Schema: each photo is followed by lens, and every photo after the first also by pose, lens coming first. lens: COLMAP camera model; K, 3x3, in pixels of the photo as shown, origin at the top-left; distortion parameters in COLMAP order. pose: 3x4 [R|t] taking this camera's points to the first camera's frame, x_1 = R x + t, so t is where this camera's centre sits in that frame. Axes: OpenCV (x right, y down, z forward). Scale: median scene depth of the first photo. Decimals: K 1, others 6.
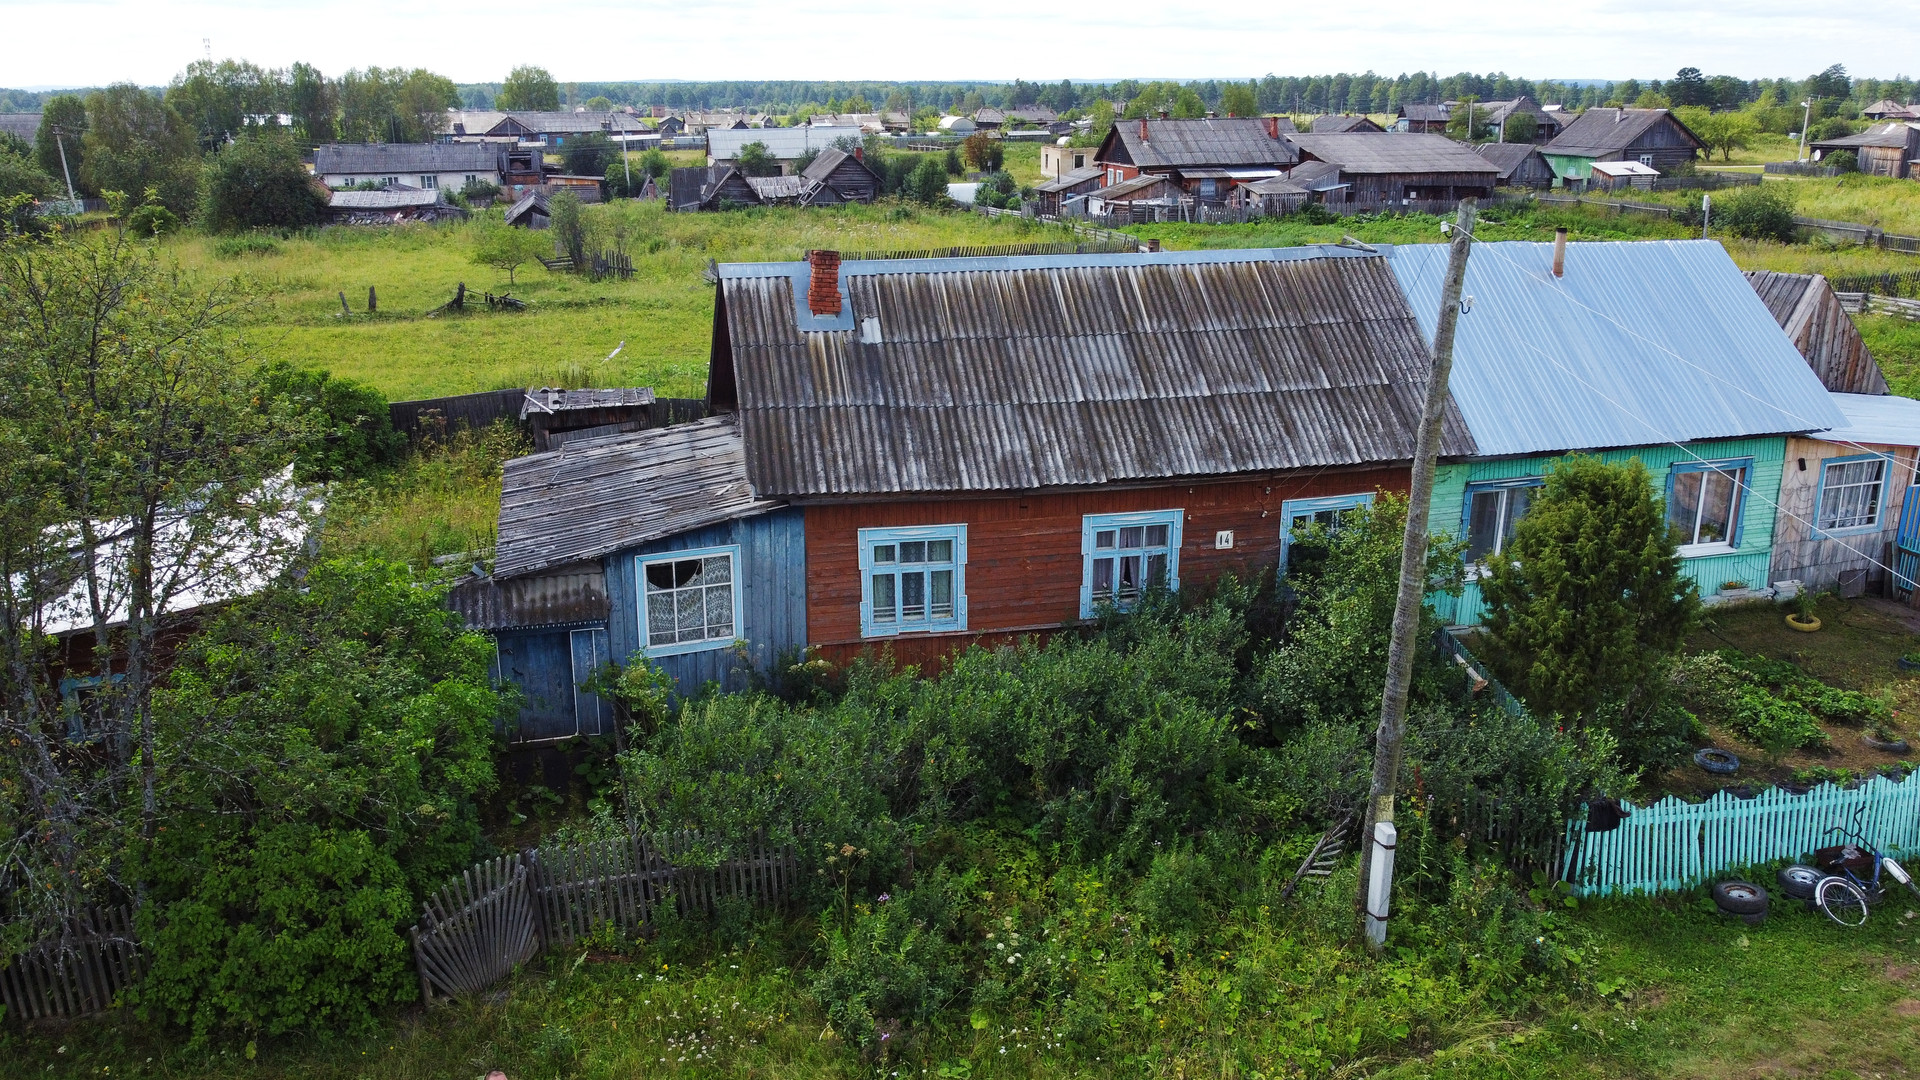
lens RADIAL K [[1456.3, 0, 960.0], [0, 1456.3, 540.0], [0, 0, 1]] dist [-0.008520, 0.000590]
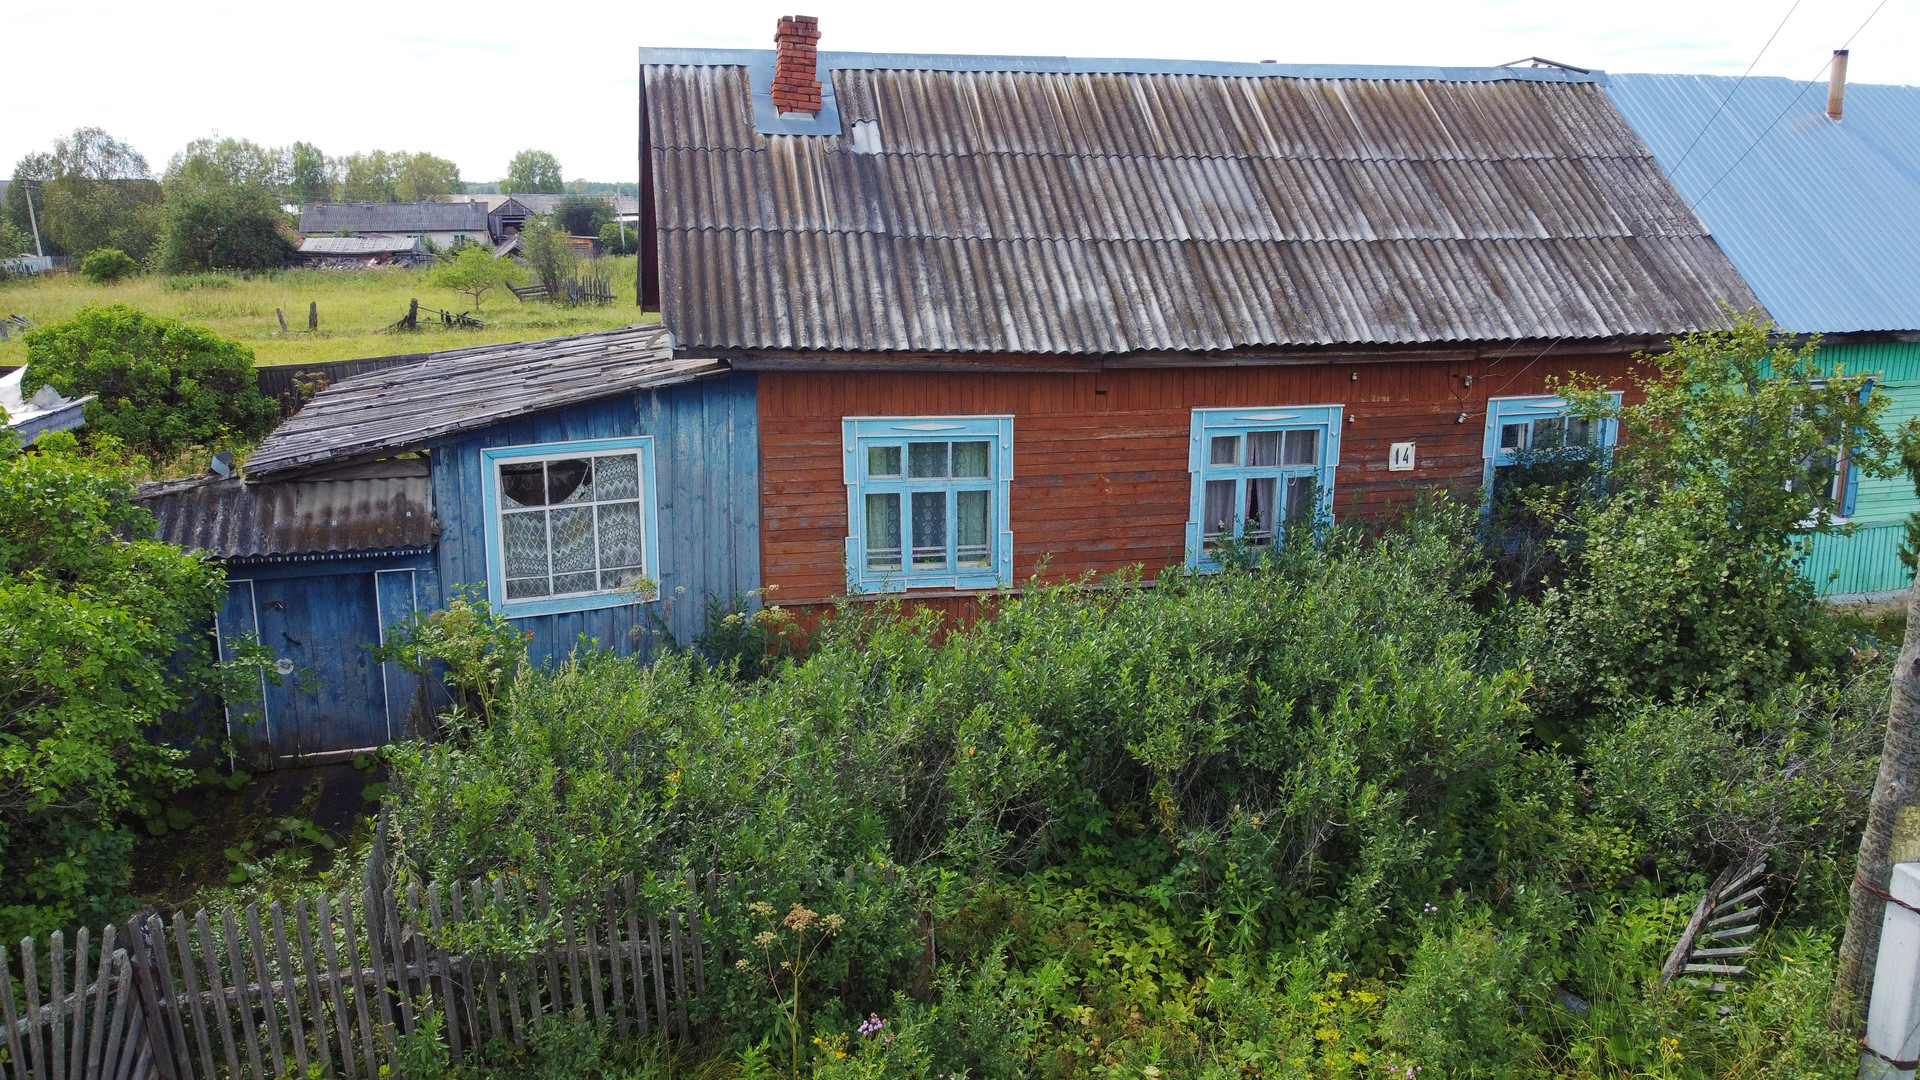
lens RADIAL K [[1456.3, 0, 960.0], [0, 1456.3, 540.0], [0, 0, 1]] dist [-0.008520, 0.000590]
pose [[0.999995, 0.001019, -0.003062, -0.016482], [-0.001217, 0.997852, -0.065497, 0.084050], [0.002989, 0.065501, 0.997848, 0.360669]]
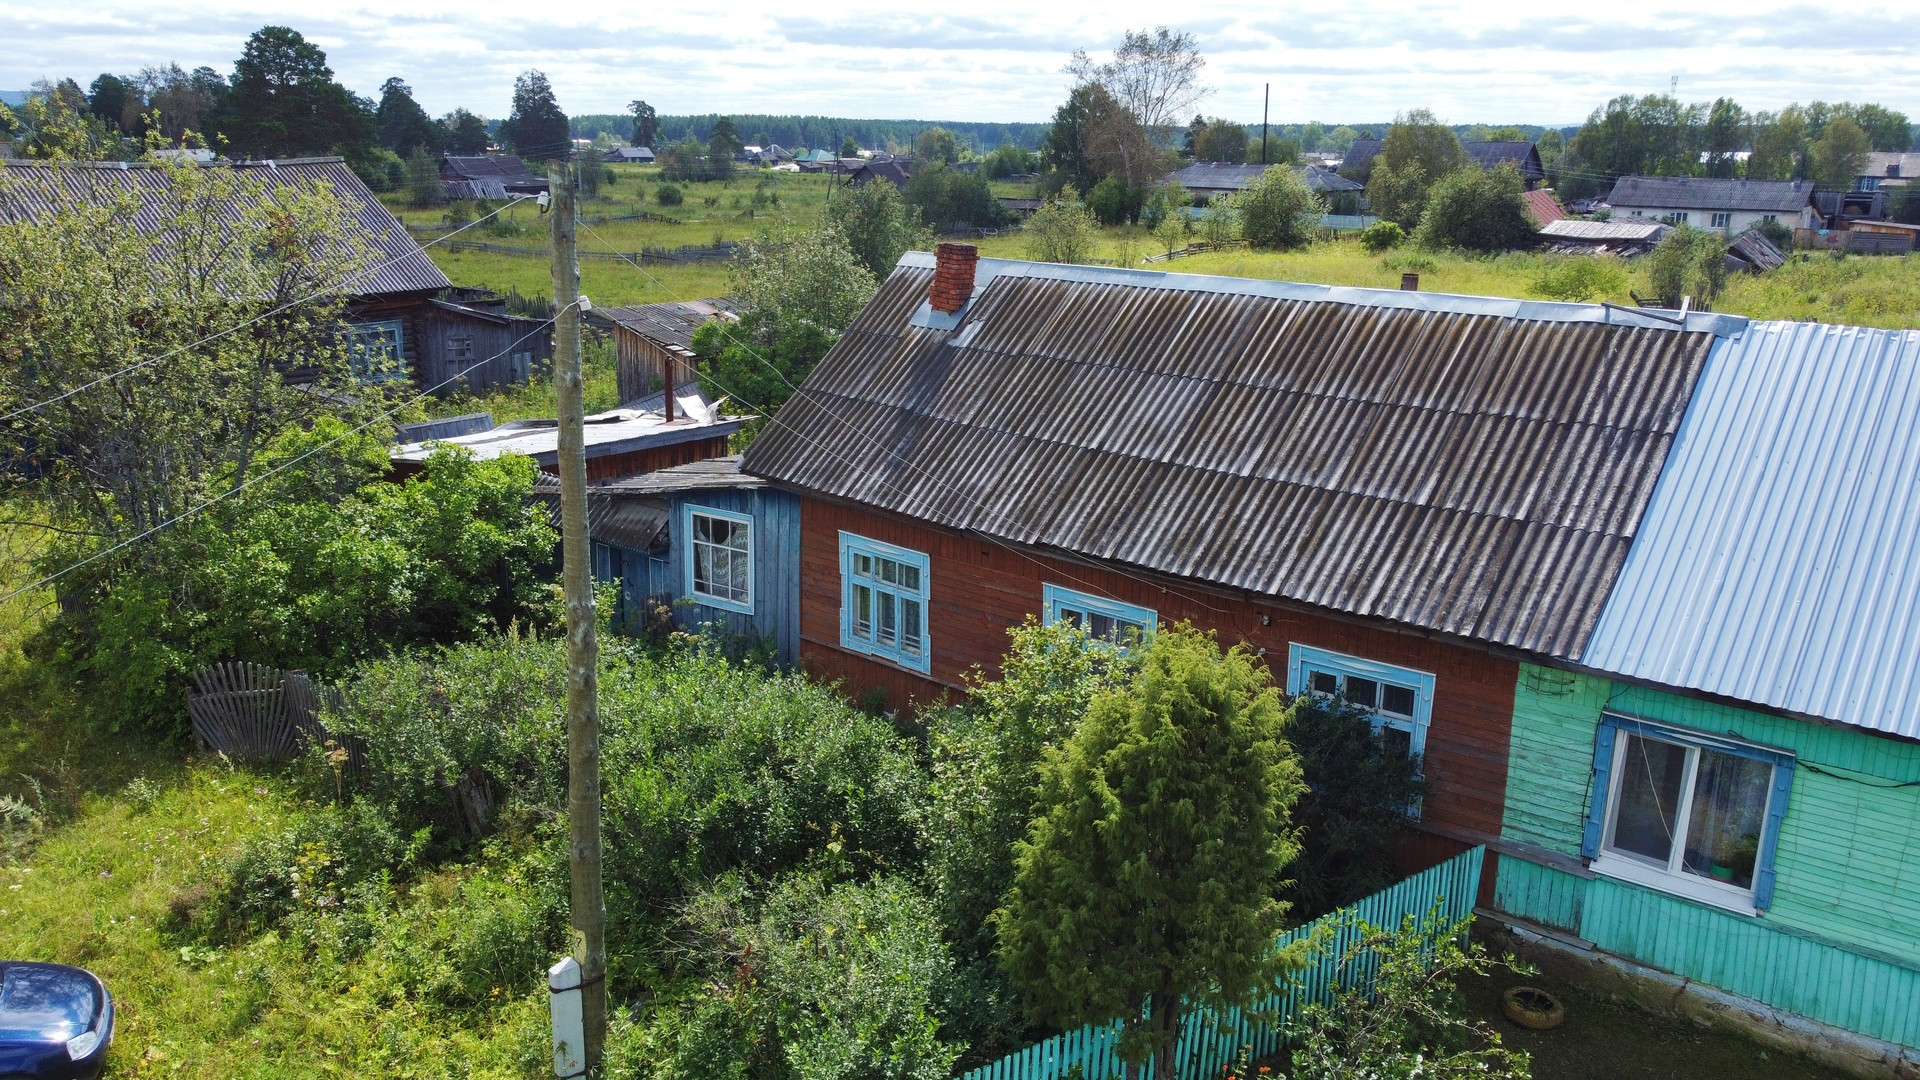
lens RADIAL K [[1456.3, 0, 960.0], [0, 1456.3, 540.0], [0, 0, 1]] dist [-0.008520, 0.000590]
pose [[0.597302, 0.224711, -0.769893, 0.686023], [-0.243732, 0.965404, 0.092682, -0.105035], [0.764085, 0.132289, 0.631407, 0.447236]]
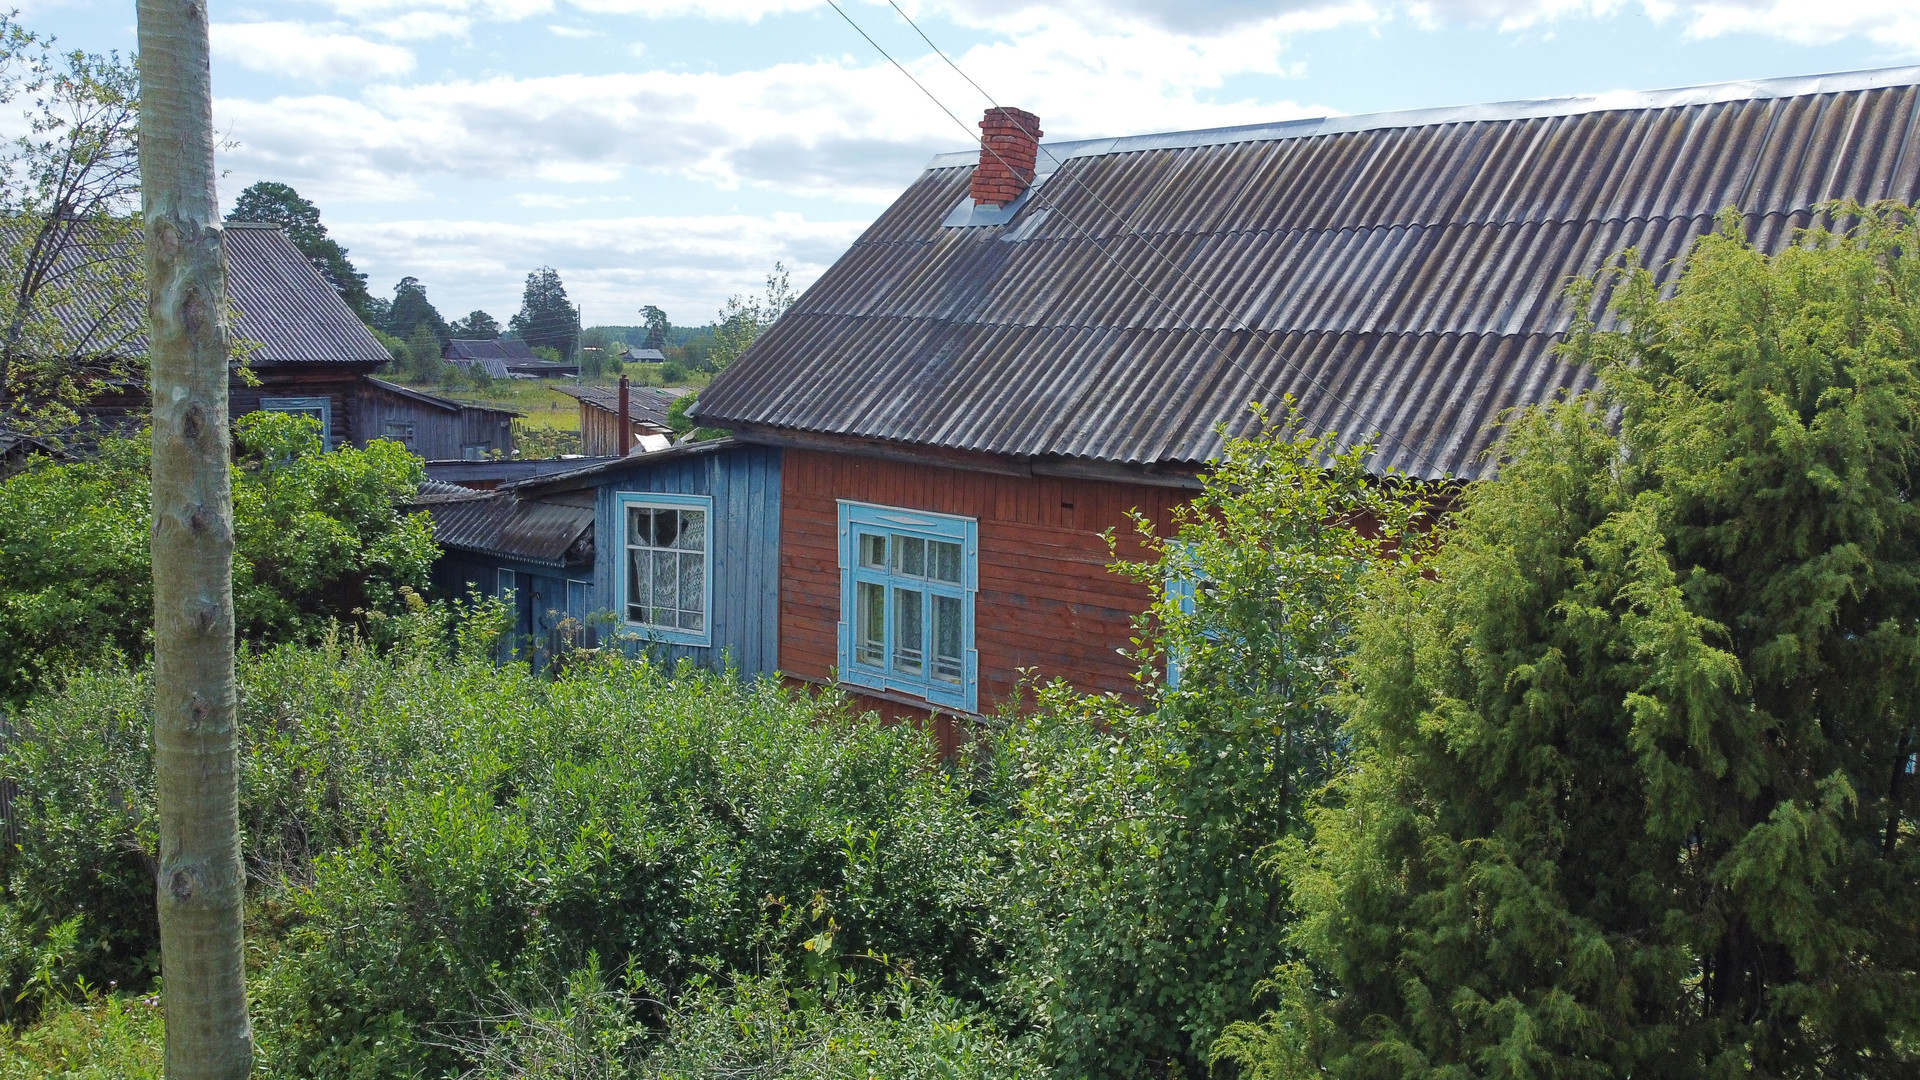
lens RADIAL K [[1456.3, 0, 960.0], [0, 1456.3, 540.0], [0, 0, 1]] dist [-0.008520, 0.000590]
pose [[0.595218, 0.114578, -0.795354, 0.447780], [-0.244564, 0.968658, -0.043481, 0.022859], [0.765443, 0.220395, 0.604584, 0.643137]]
